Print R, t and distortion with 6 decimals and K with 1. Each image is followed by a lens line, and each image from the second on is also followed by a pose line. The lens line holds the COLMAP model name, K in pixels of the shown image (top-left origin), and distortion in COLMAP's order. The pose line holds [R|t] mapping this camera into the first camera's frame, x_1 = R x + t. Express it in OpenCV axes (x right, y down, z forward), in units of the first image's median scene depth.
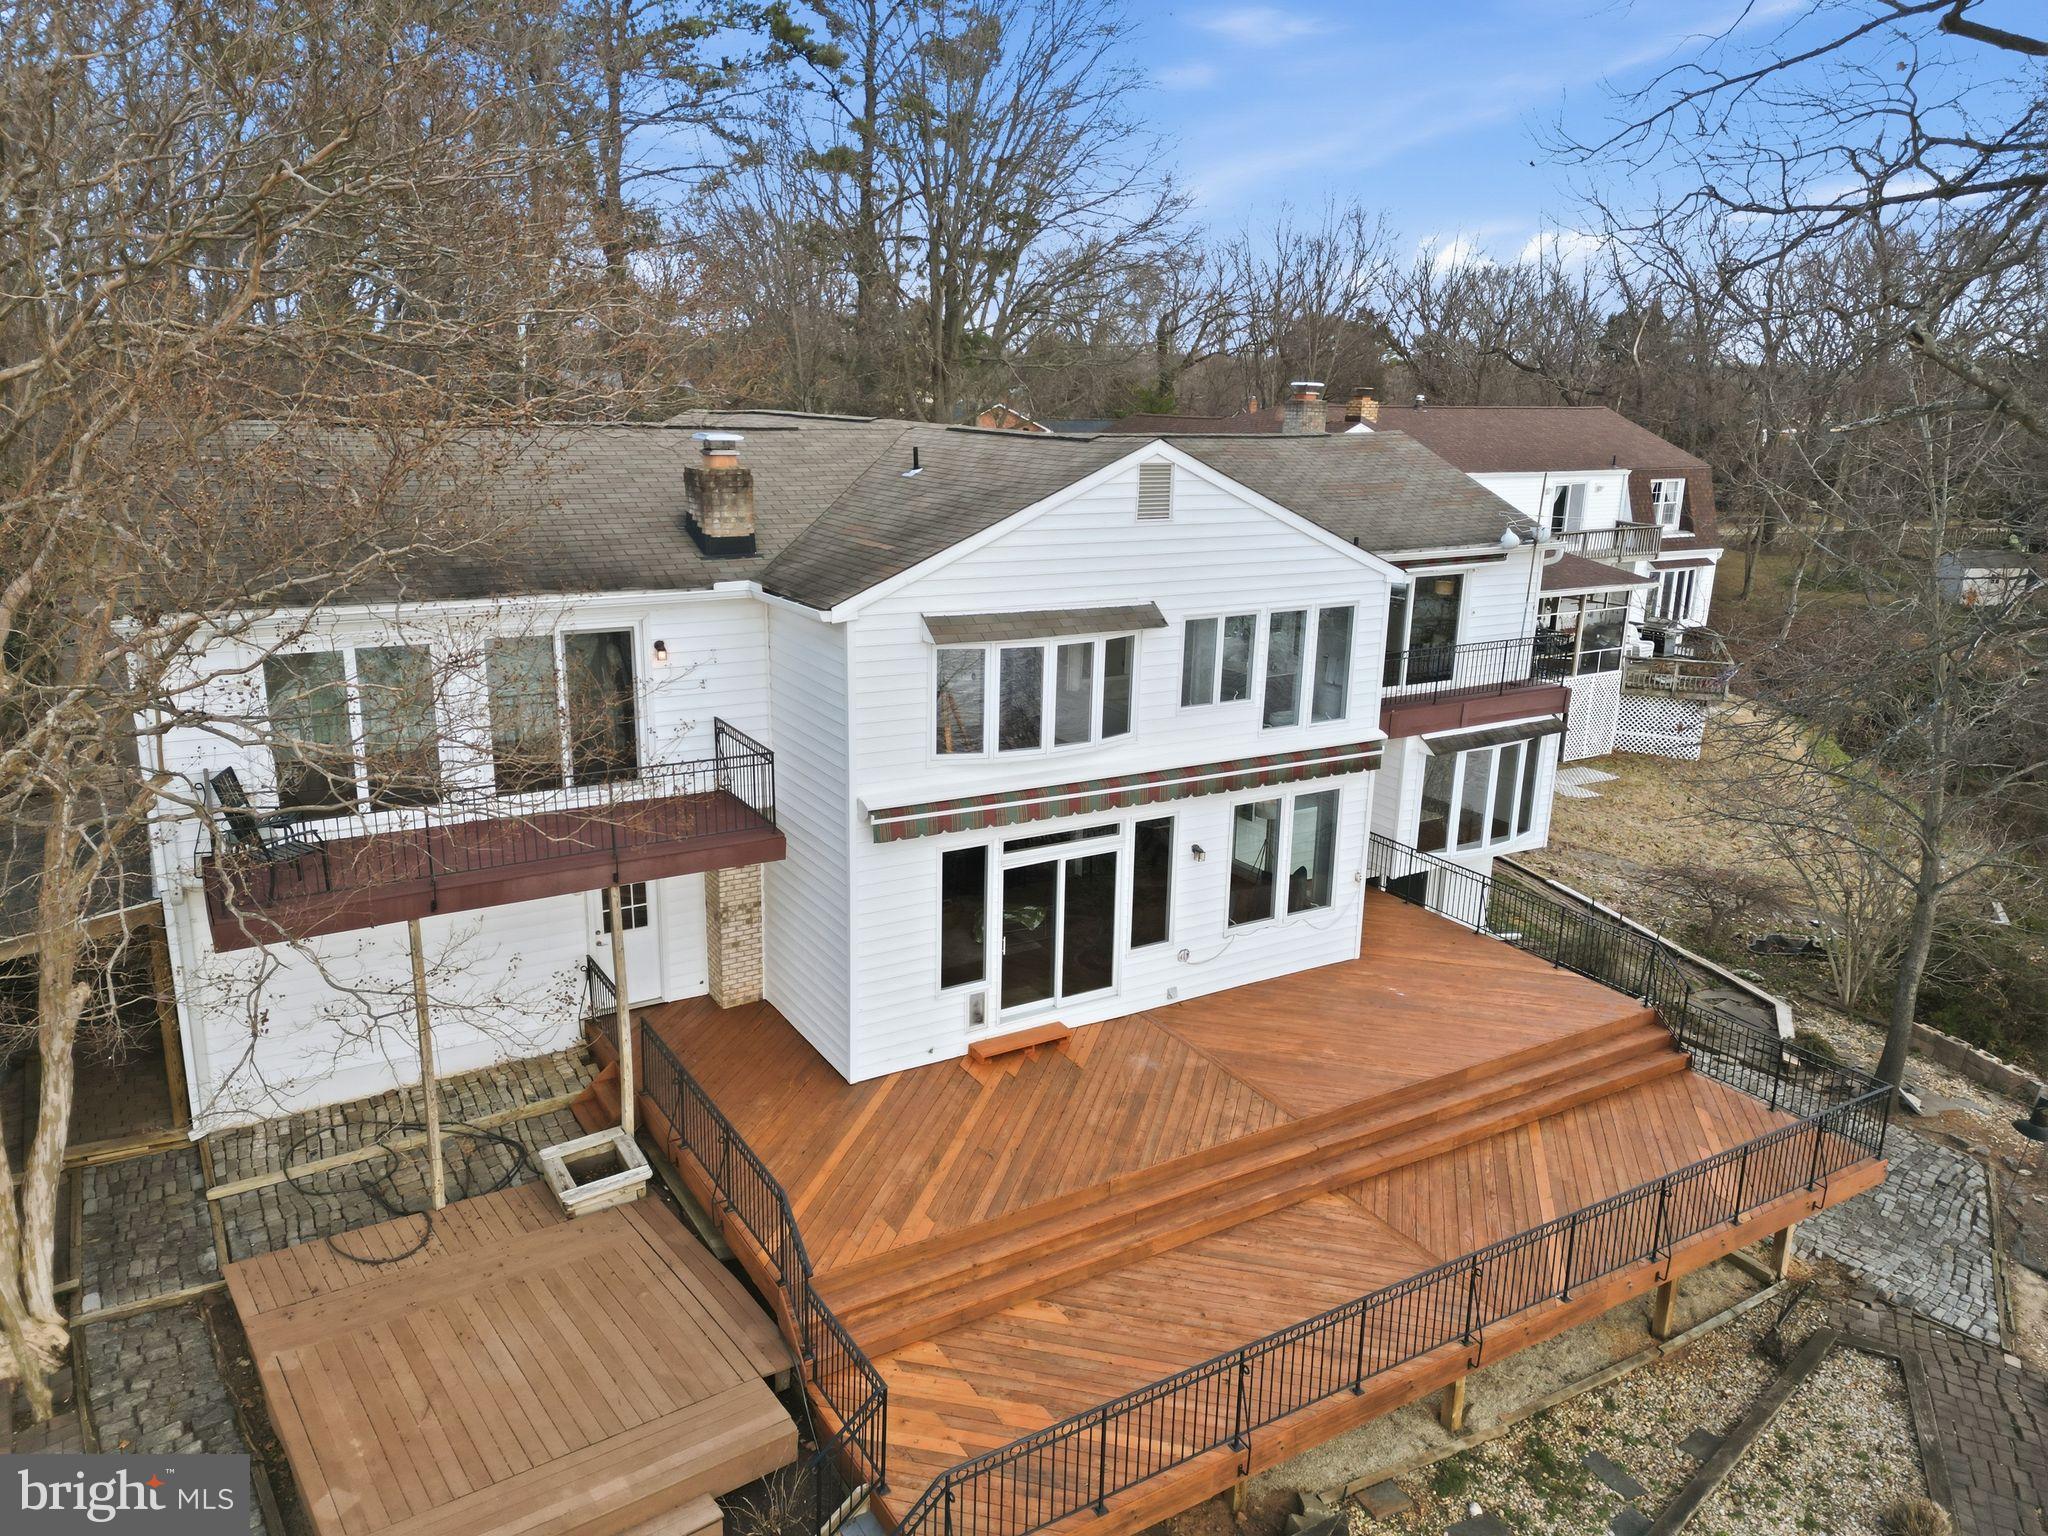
lens RADIAL K [[1409.0, 0, 1024.0], [0, 1409.0, 768.0], [0, 0, 1]] dist [0.075510, -0.054879]
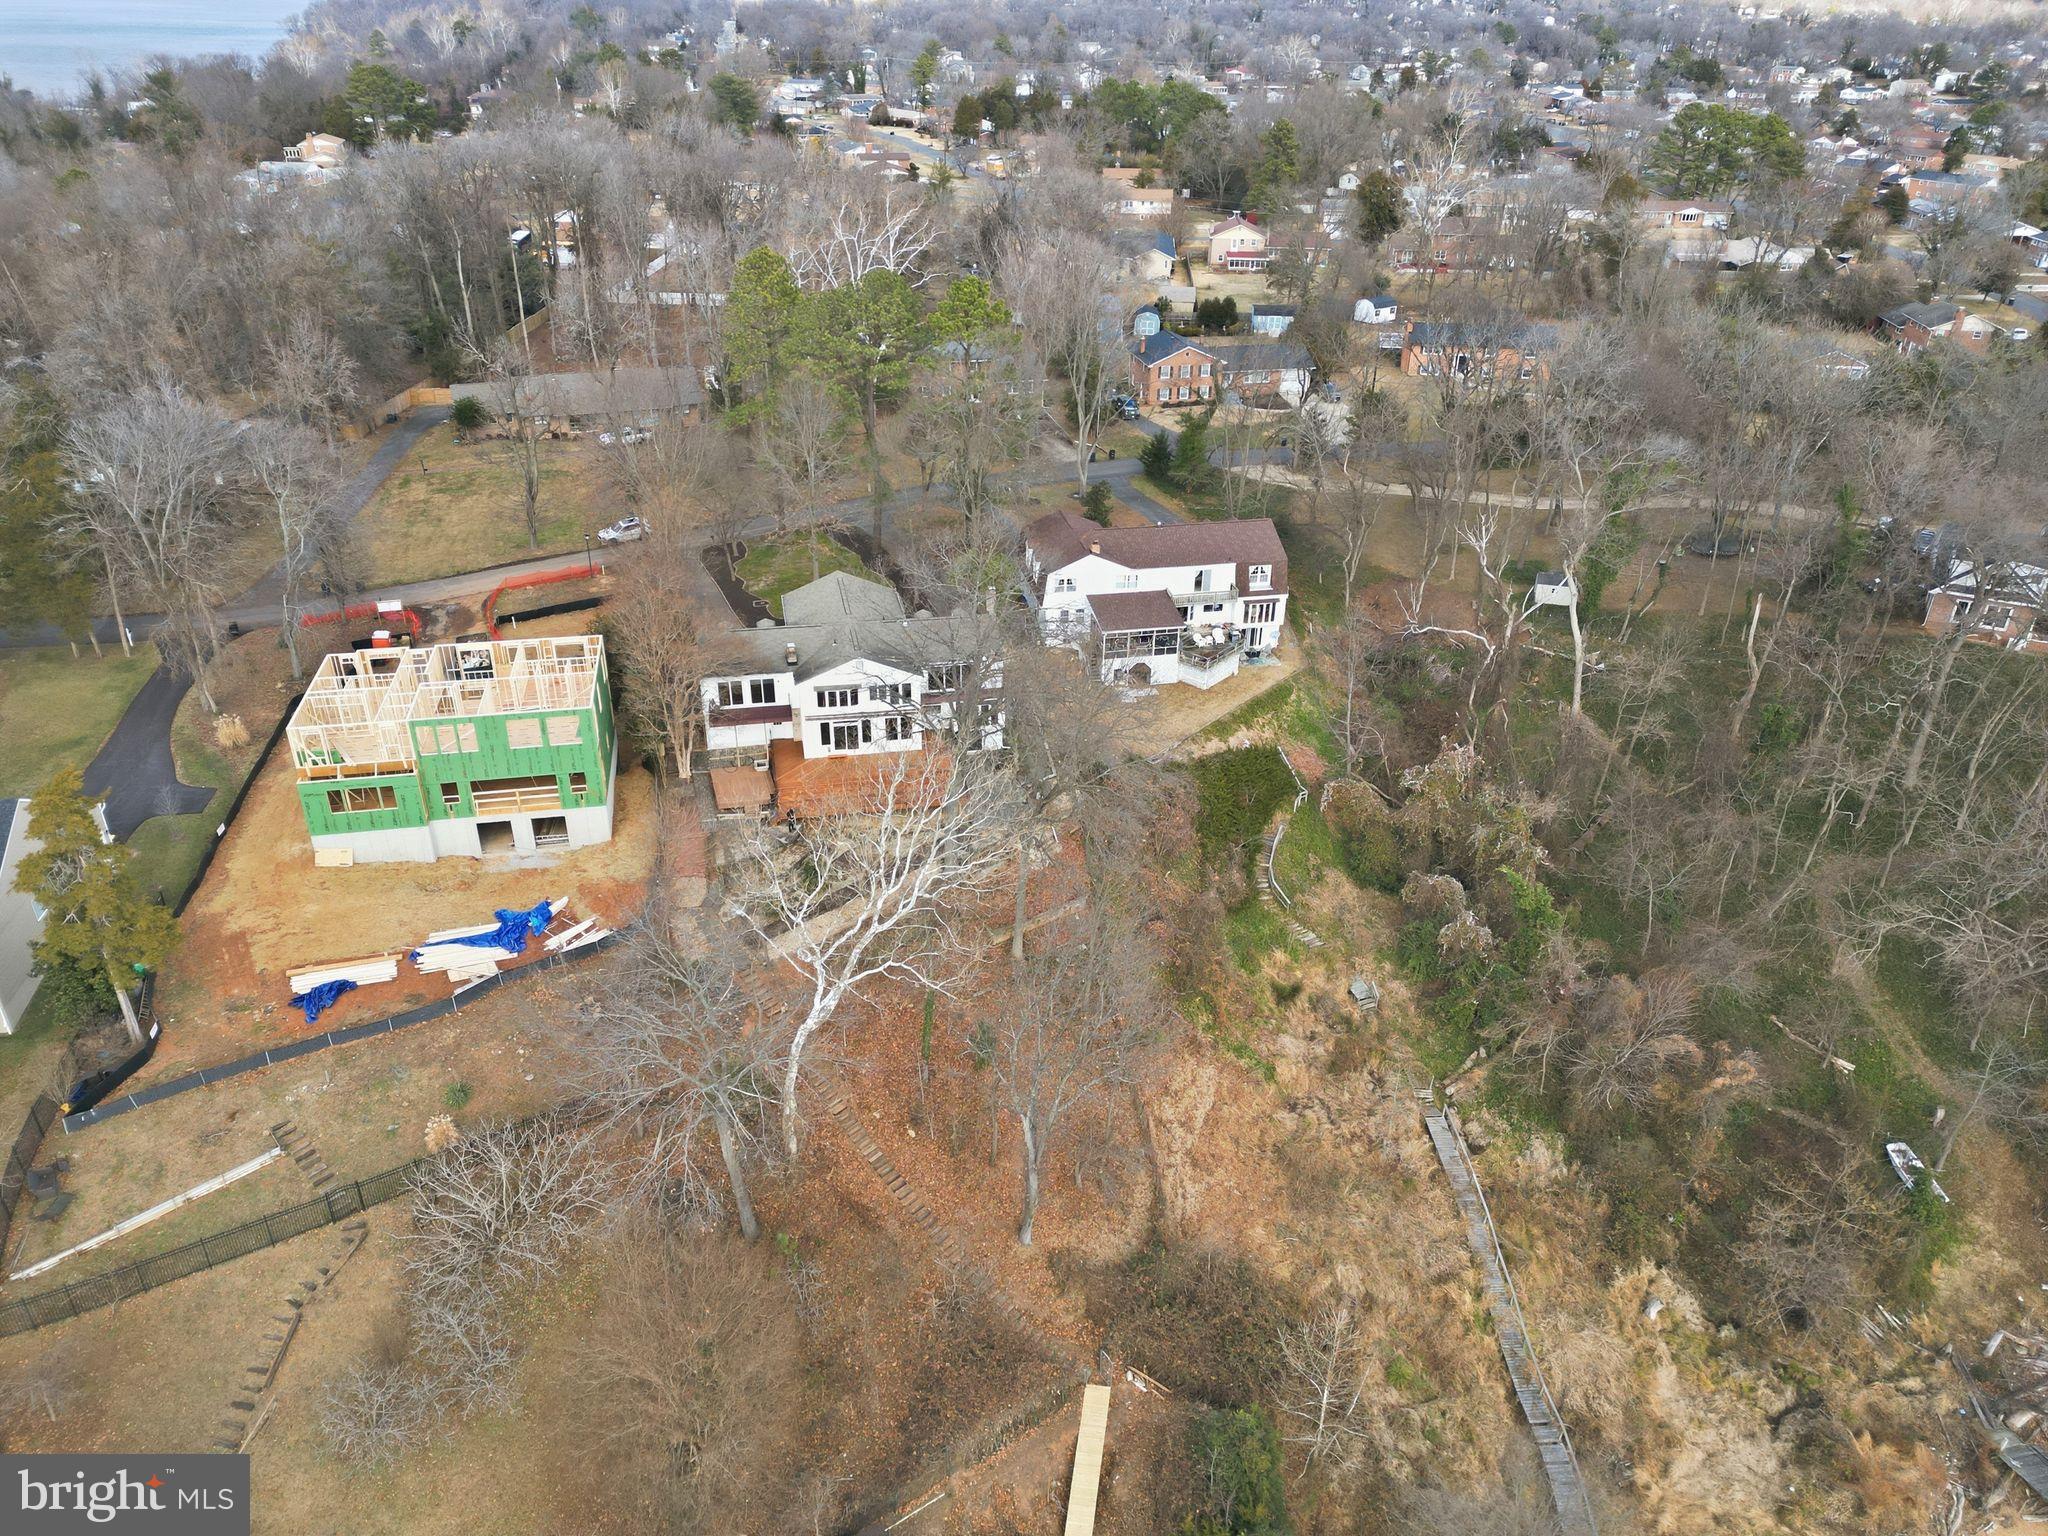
lens RADIAL K [[1409.0, 0, 1024.0], [0, 1409.0, 768.0], [0, 0, 1]] dist [0.075510, -0.054879]
pose [[0.940053, 0.157931, -0.302257, 2.424805], [-0.083469, 0.965900, 0.245090, -1.209029], [0.330657, -0.205169, 0.921179, -3.962488]]
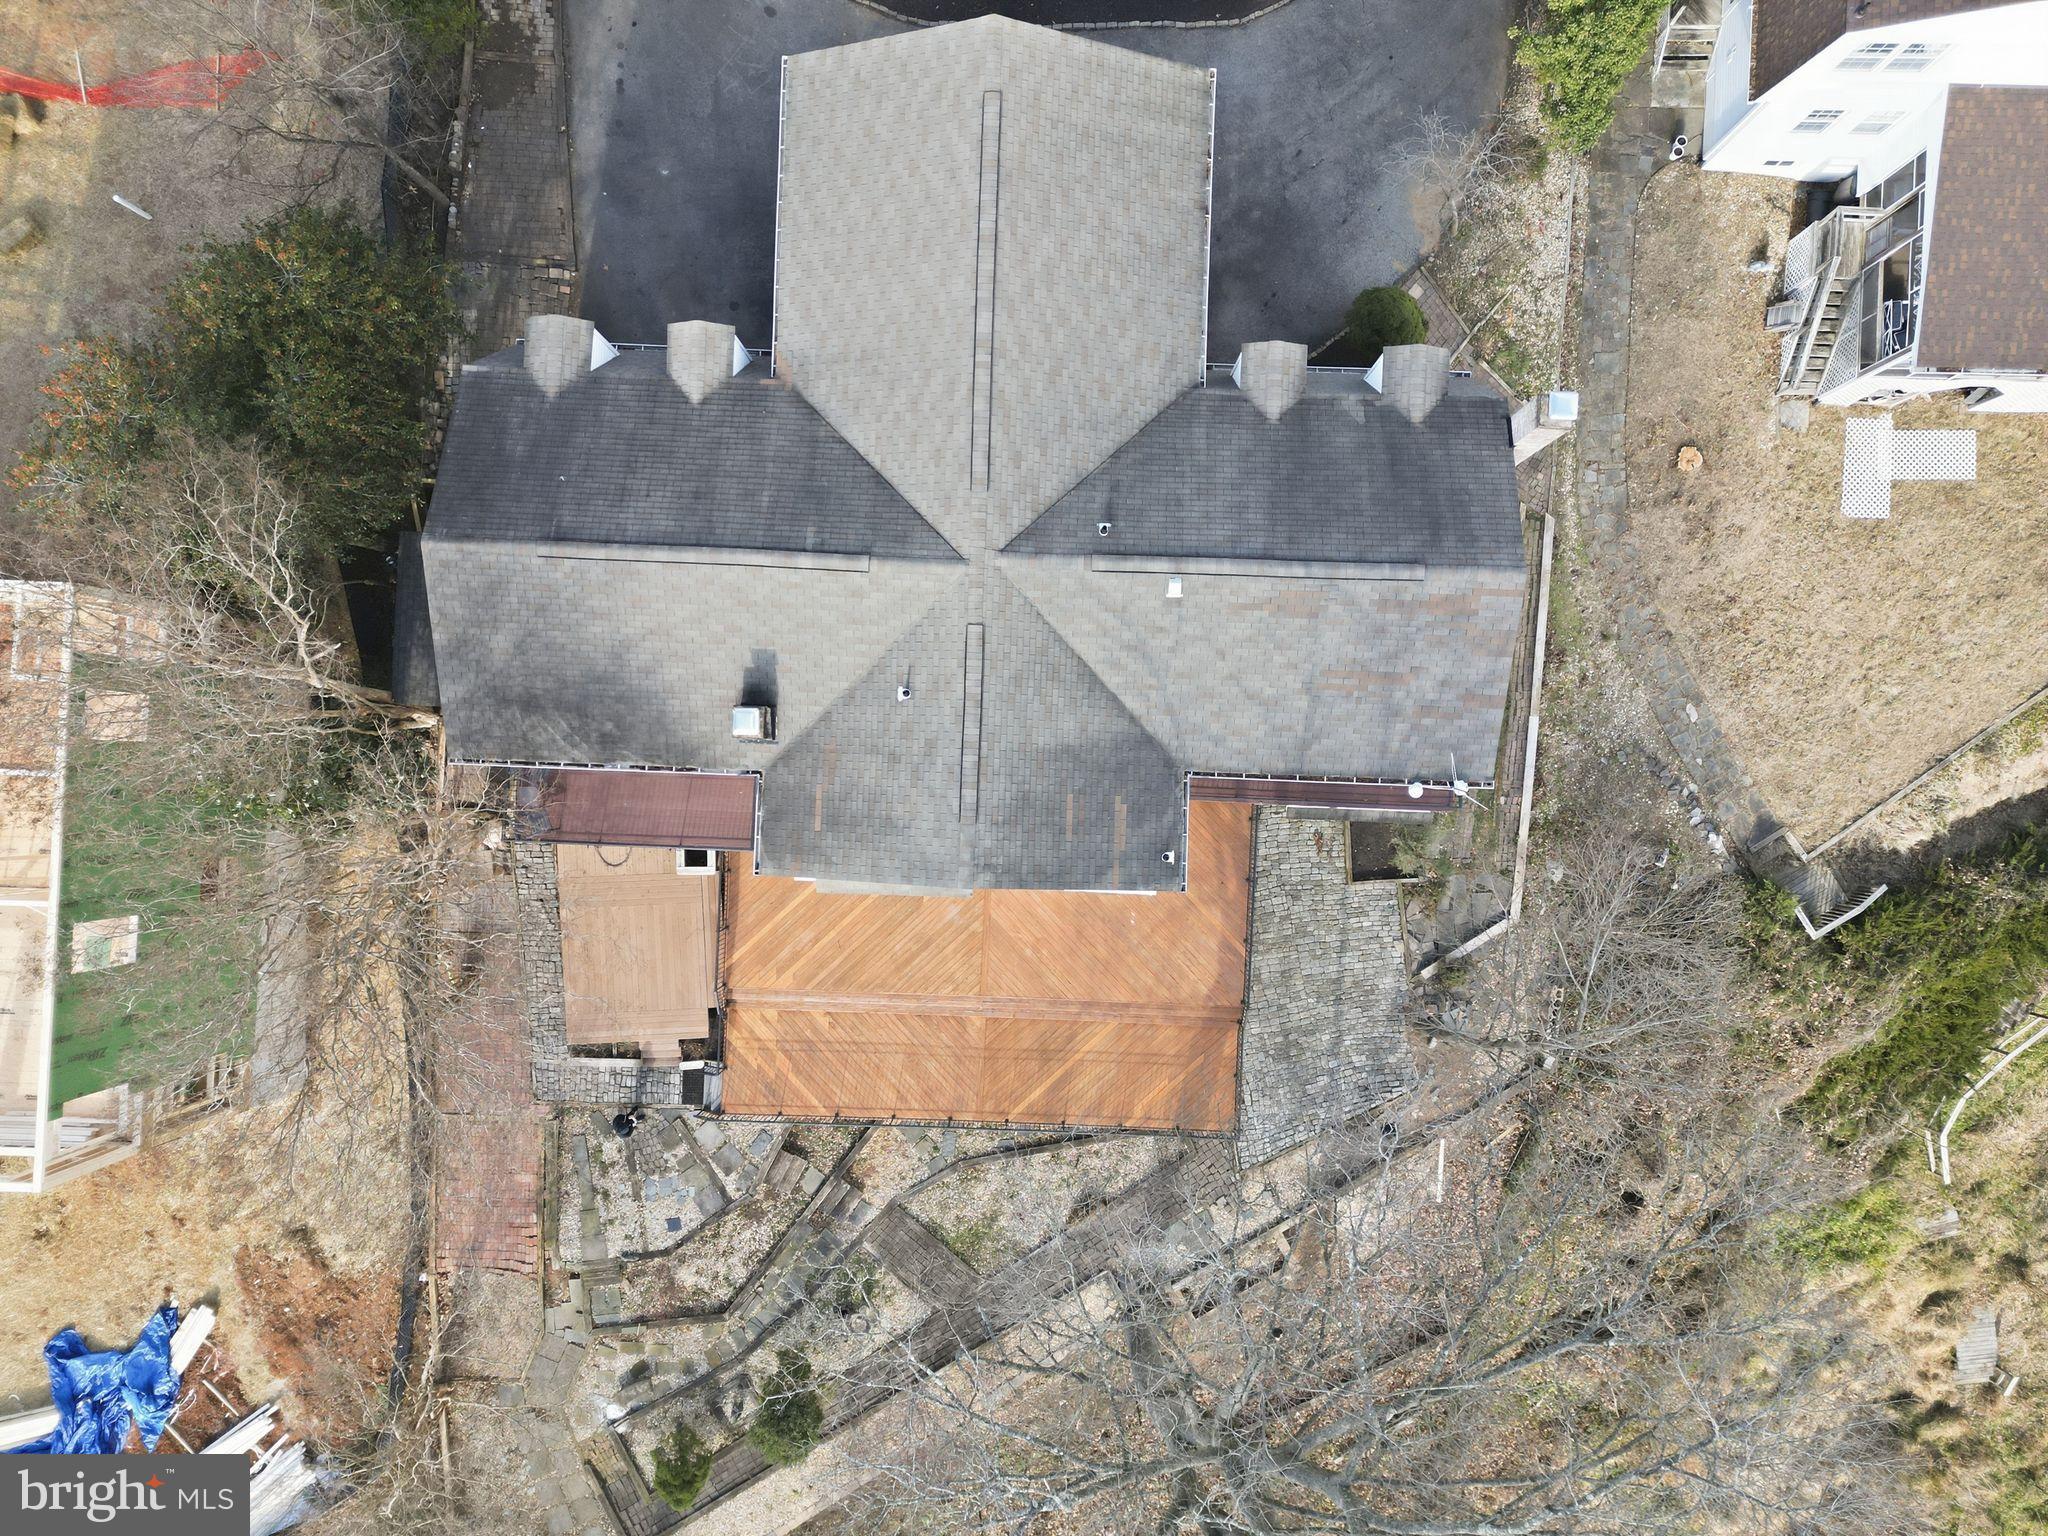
lens RADIAL K [[1409.0, 0, 1024.0], [0, 1409.0, 768.0], [0, 0, 1]] dist [0.075510, -0.054879]
pose [[0.837476, 0.545542, -0.031918, 0.121109], [-0.114706, 0.232592, 0.965786, -1.765000], [0.534301, -0.805162, 0.257367, 0.710211]]
